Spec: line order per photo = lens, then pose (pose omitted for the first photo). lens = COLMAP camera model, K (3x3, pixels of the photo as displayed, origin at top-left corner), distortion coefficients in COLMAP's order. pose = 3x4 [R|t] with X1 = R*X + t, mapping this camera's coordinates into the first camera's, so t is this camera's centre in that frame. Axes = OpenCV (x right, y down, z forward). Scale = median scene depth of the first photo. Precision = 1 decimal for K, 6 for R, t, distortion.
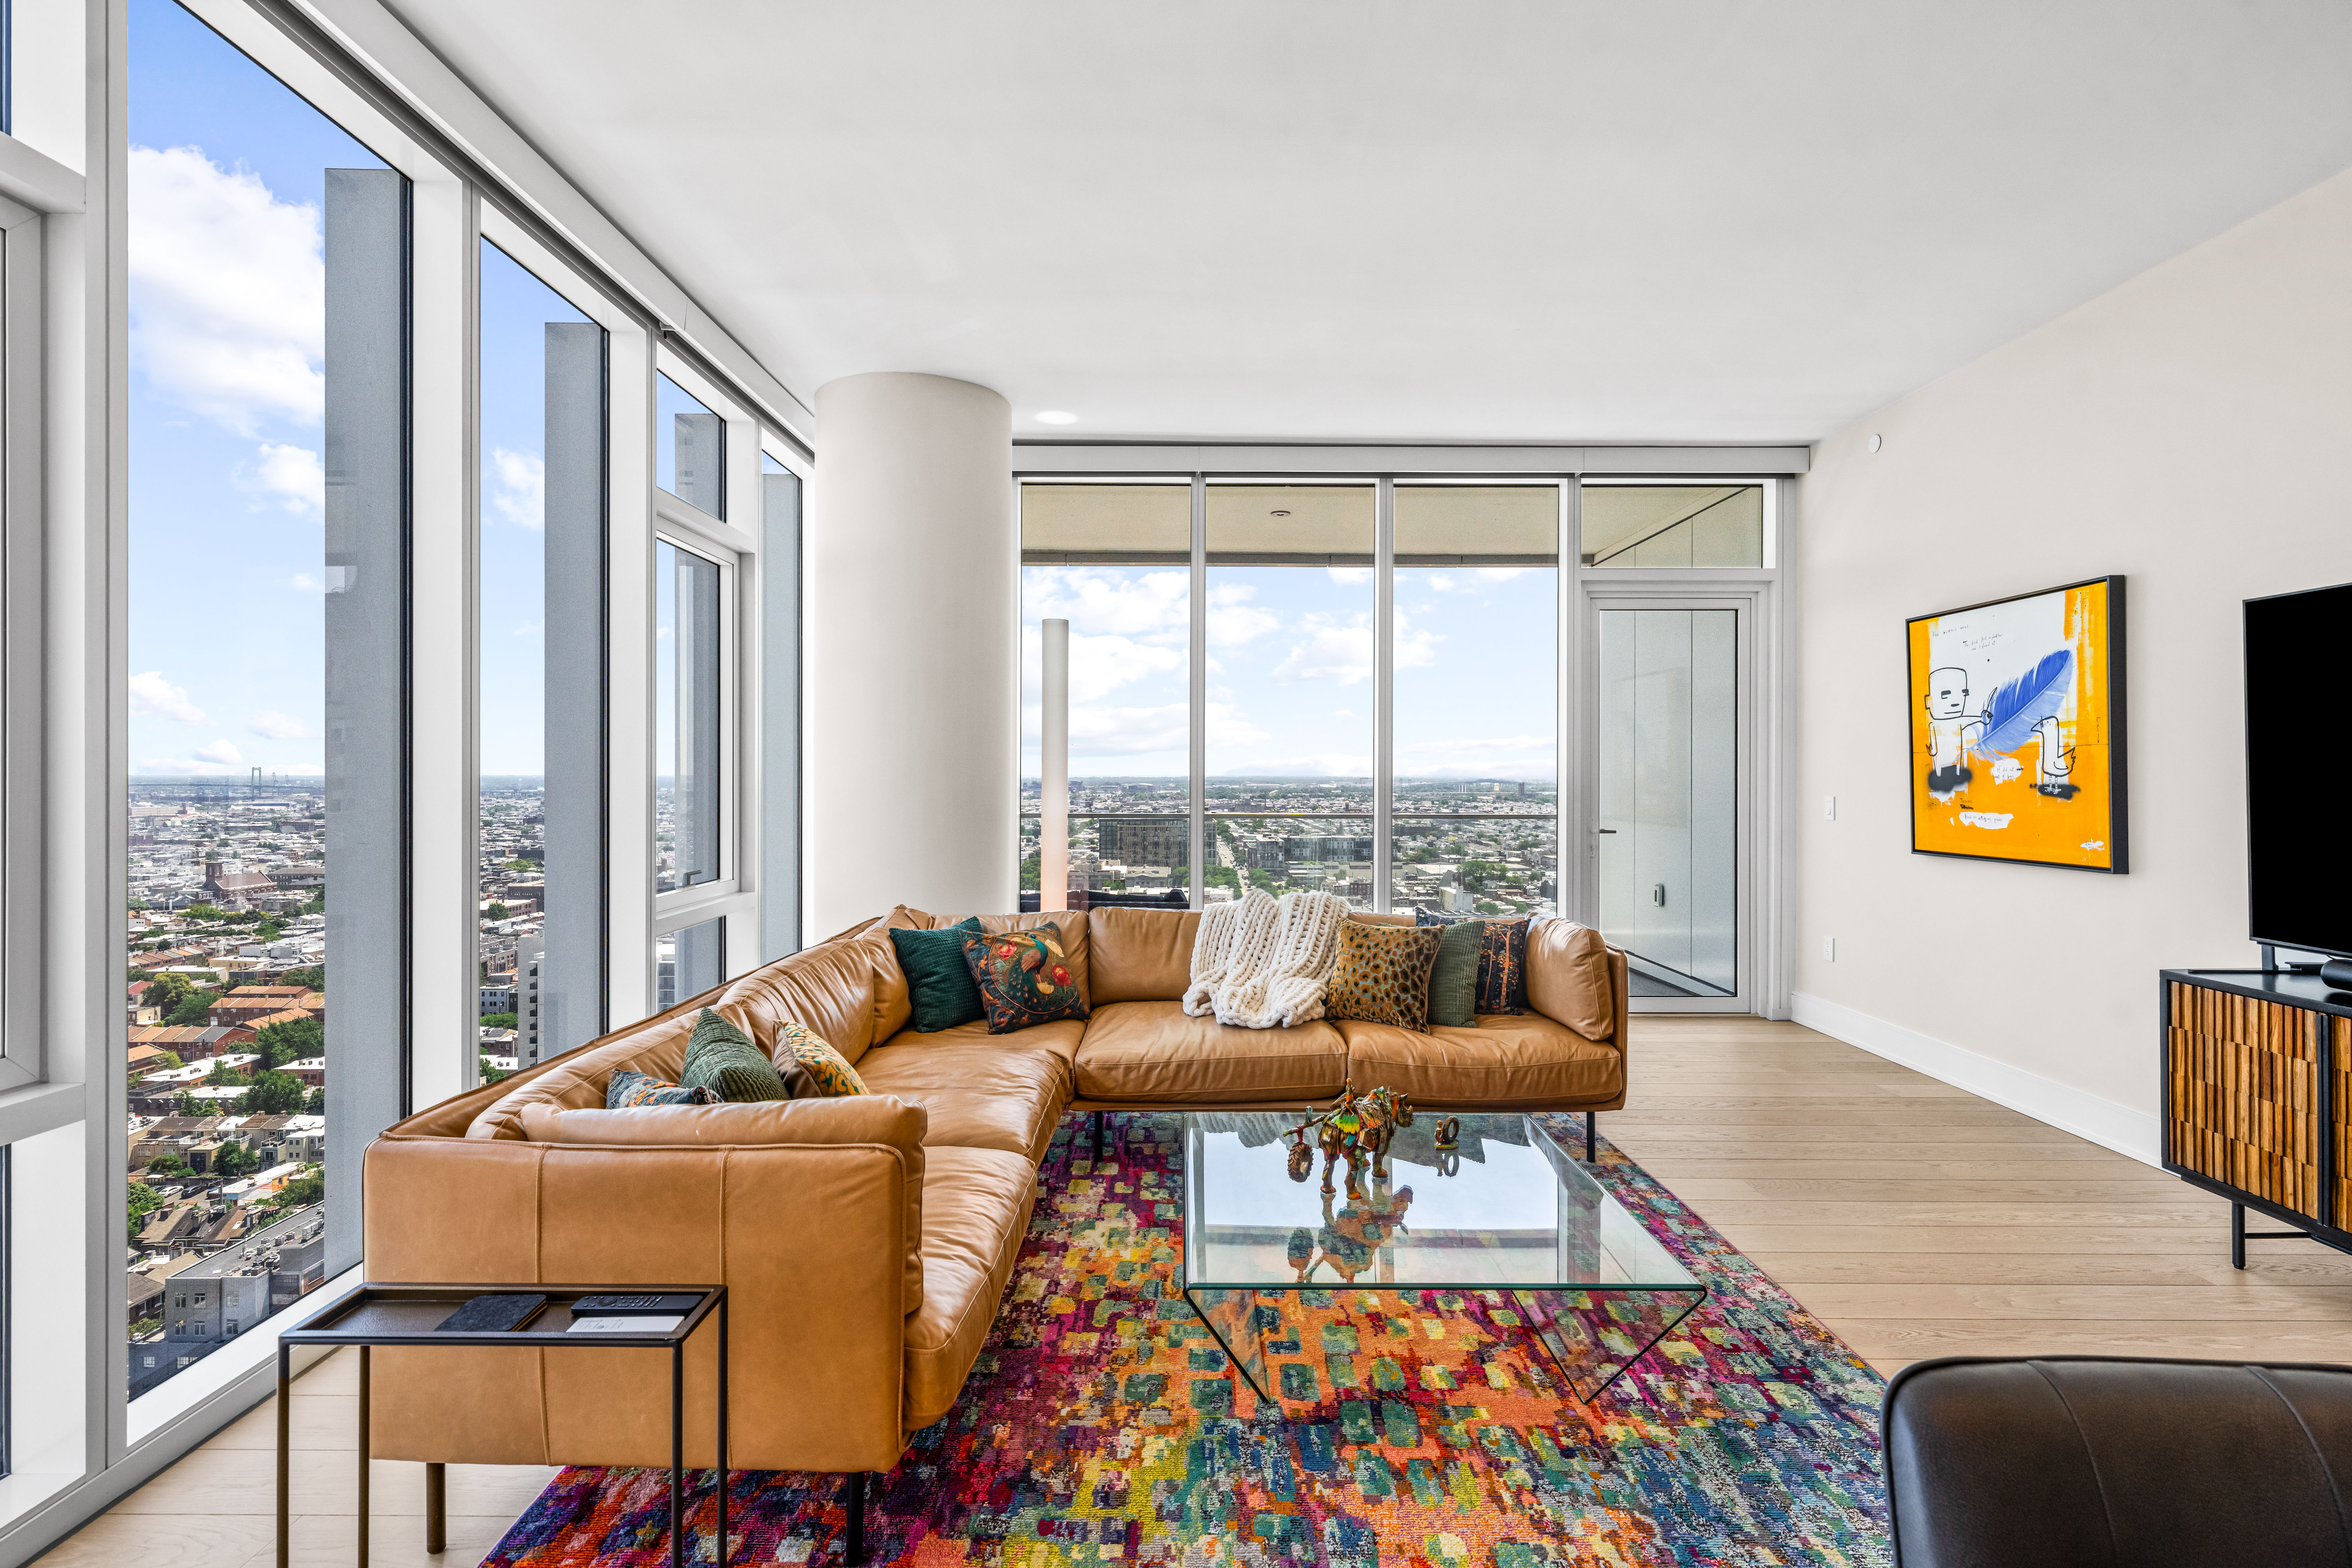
lens RADIAL K [[1075.3, 0, 1170.6], [0, 1075.3, 770.0], [0, 0, 1]] dist [0.004458, 0.001221]
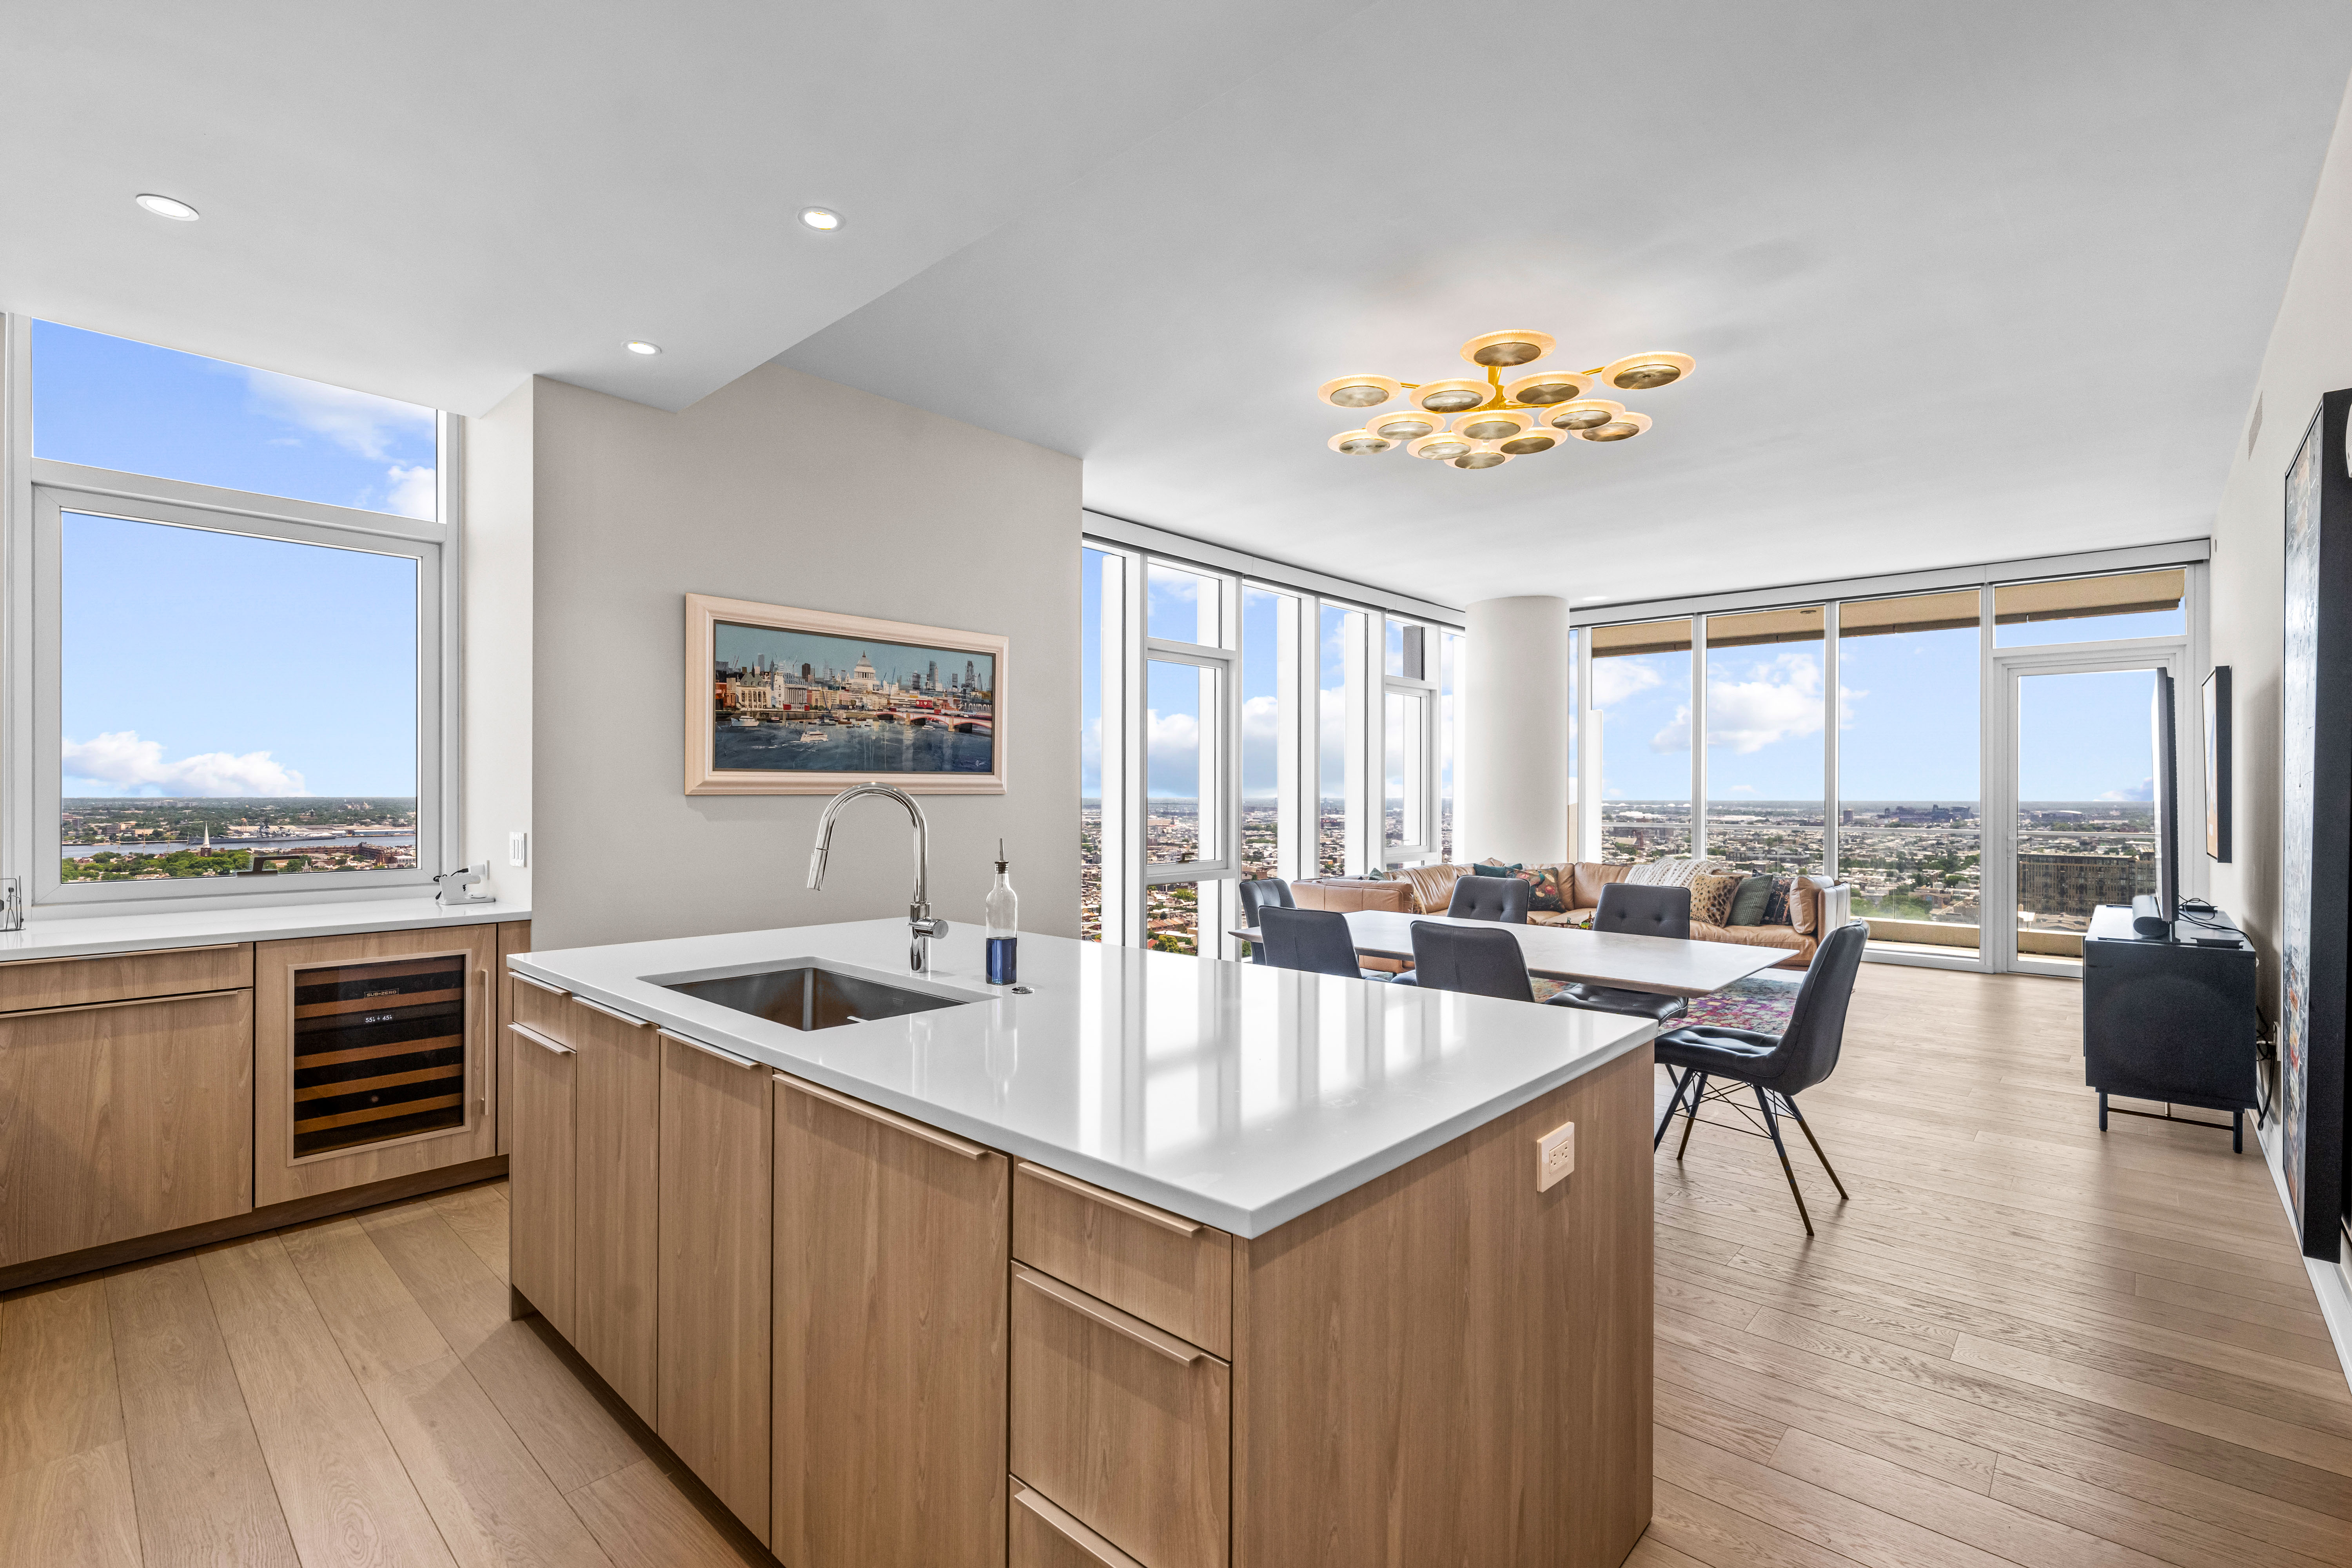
lens RADIAL K [[1075.3, 0, 1190.4], [0, 1075.3, 789.9], [0, 0, 1]] dist [0.004458, 0.001221]
pose [[0.752086, -0.001656, -0.659063, 0.798392], [-0.000710, 0.999994, -0.003322, -0.000917], [0.659065, 0.002966, 0.752080, -1.114737]]
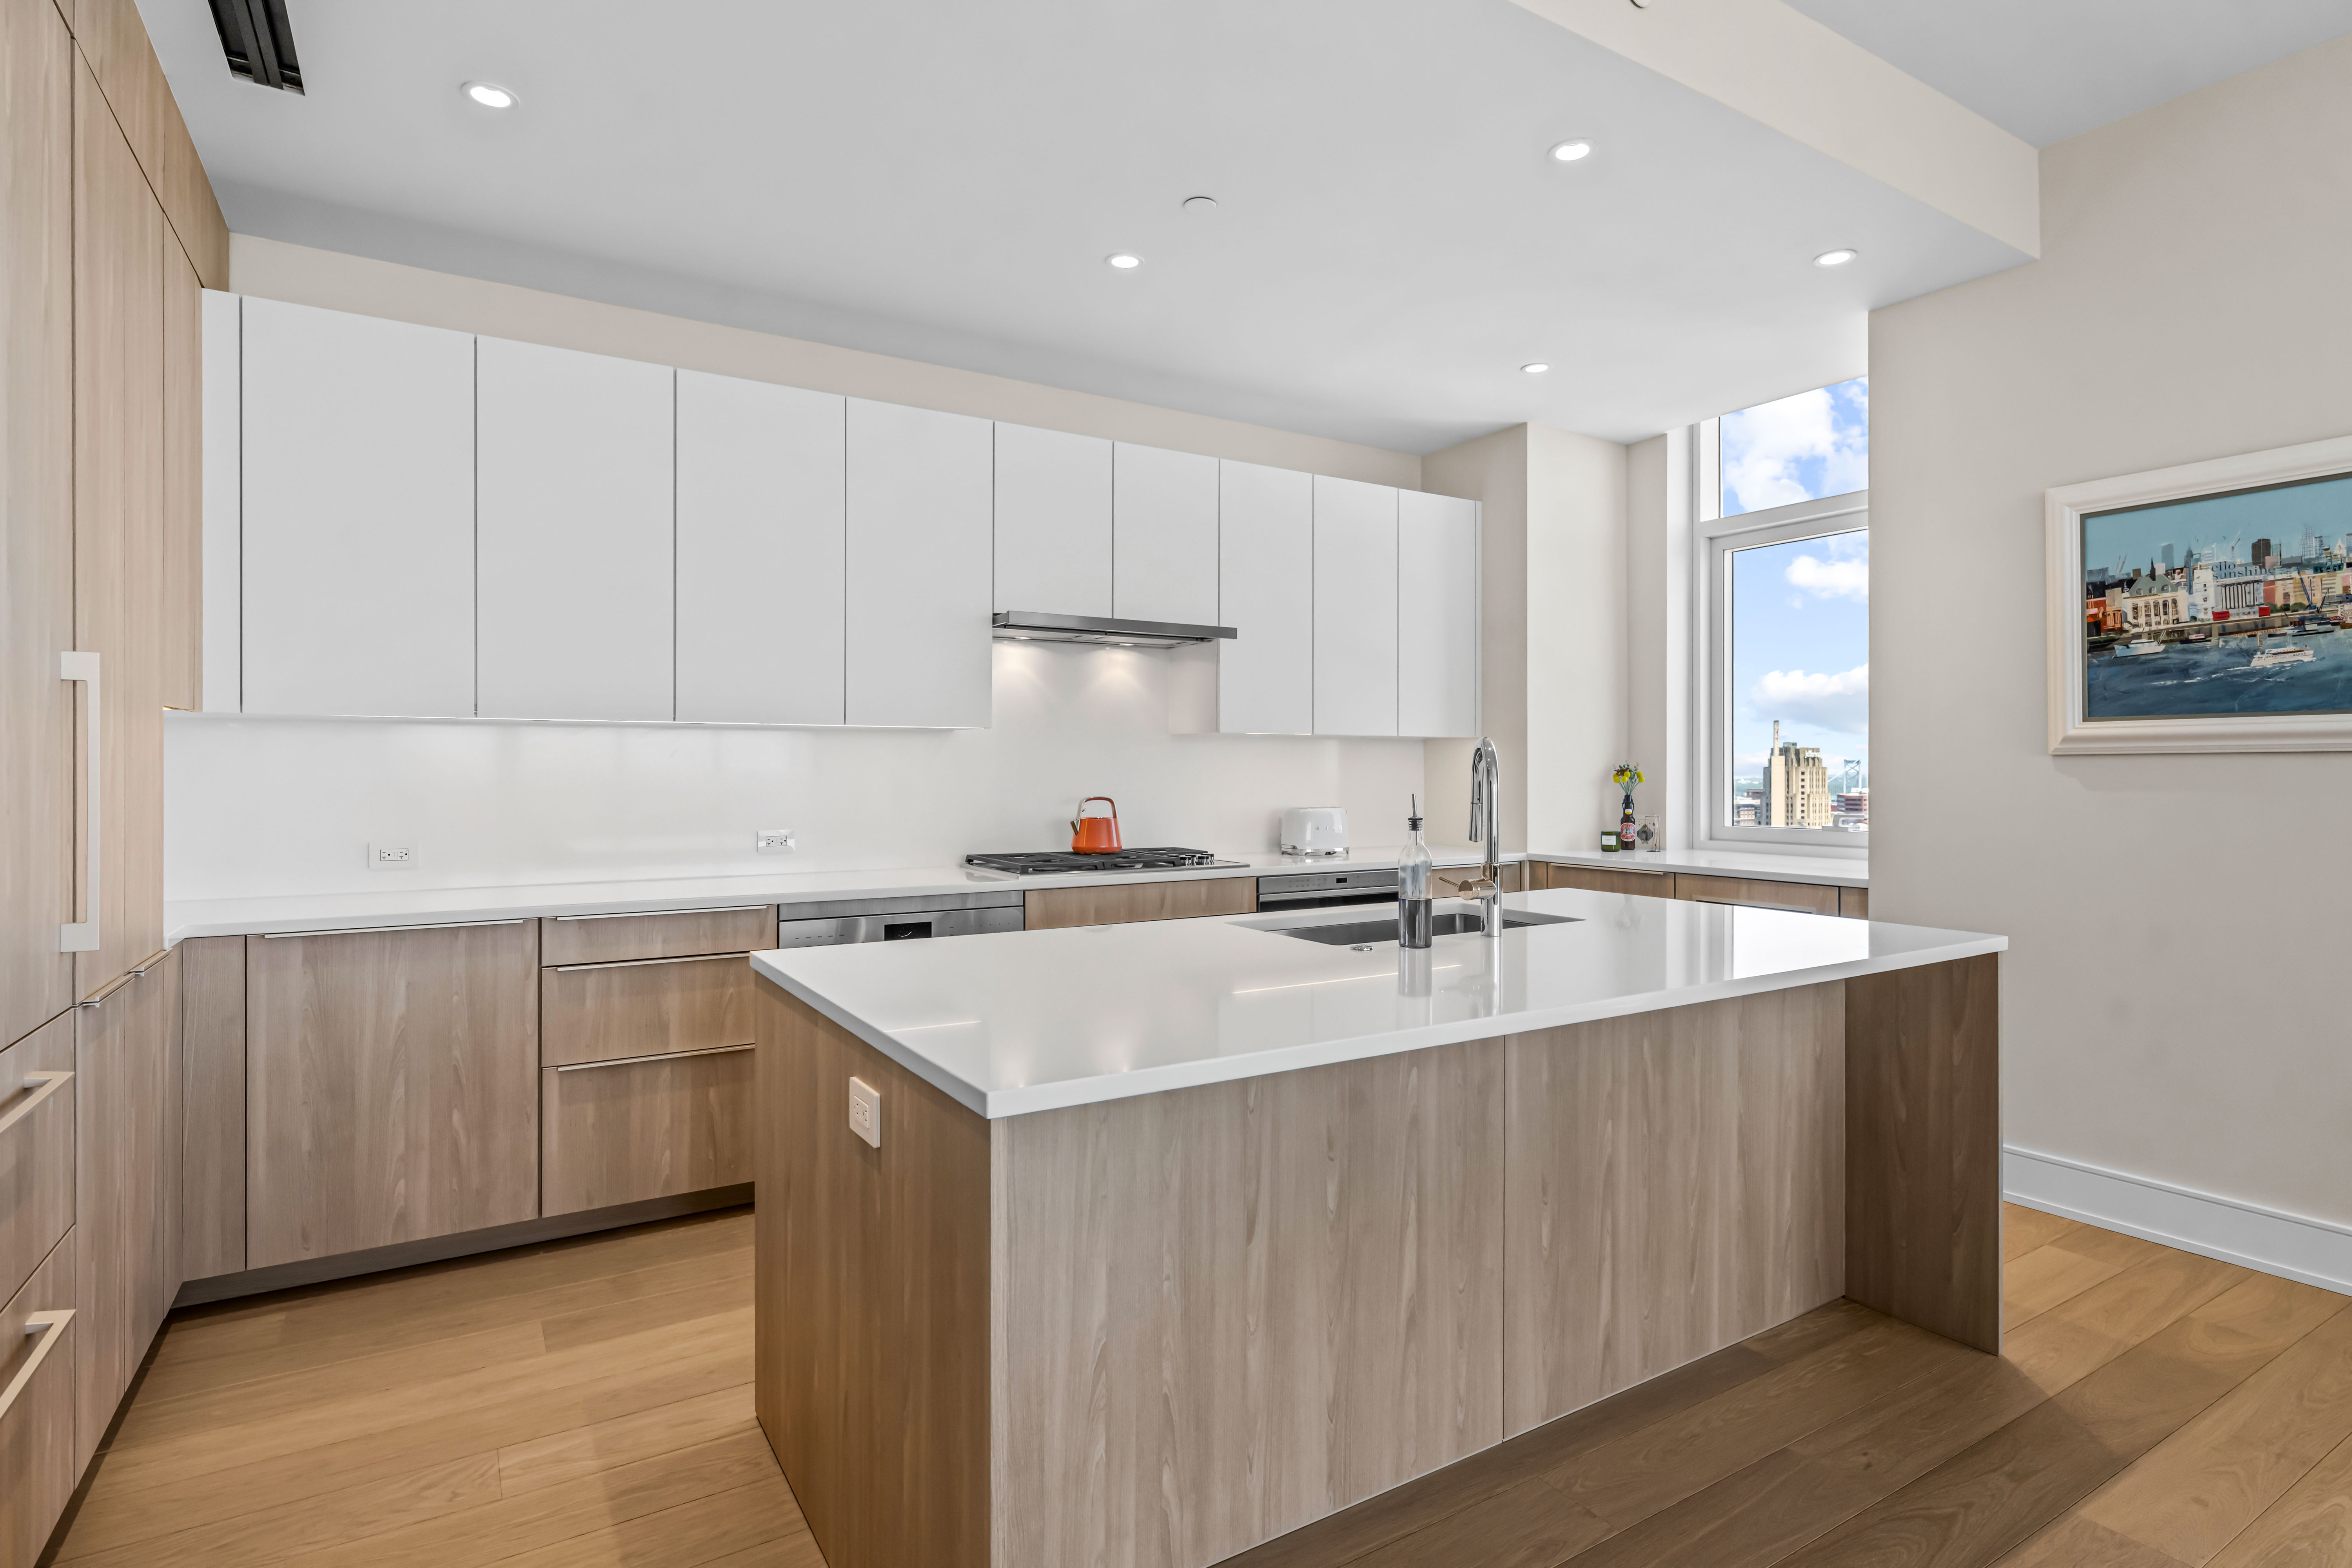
lens RADIAL K [[1201.5, 0, 1173.4], [0, 1201.5, 768.2], [0, 0, 1]] dist [0.015782, -0.005257]
pose [[-0.843005, -0.002094, -0.537902, 0.766314], [-0.001195, 0.999997, -0.002019, 0.013994], [0.537905, -0.001059, -0.843005, -0.214714]]
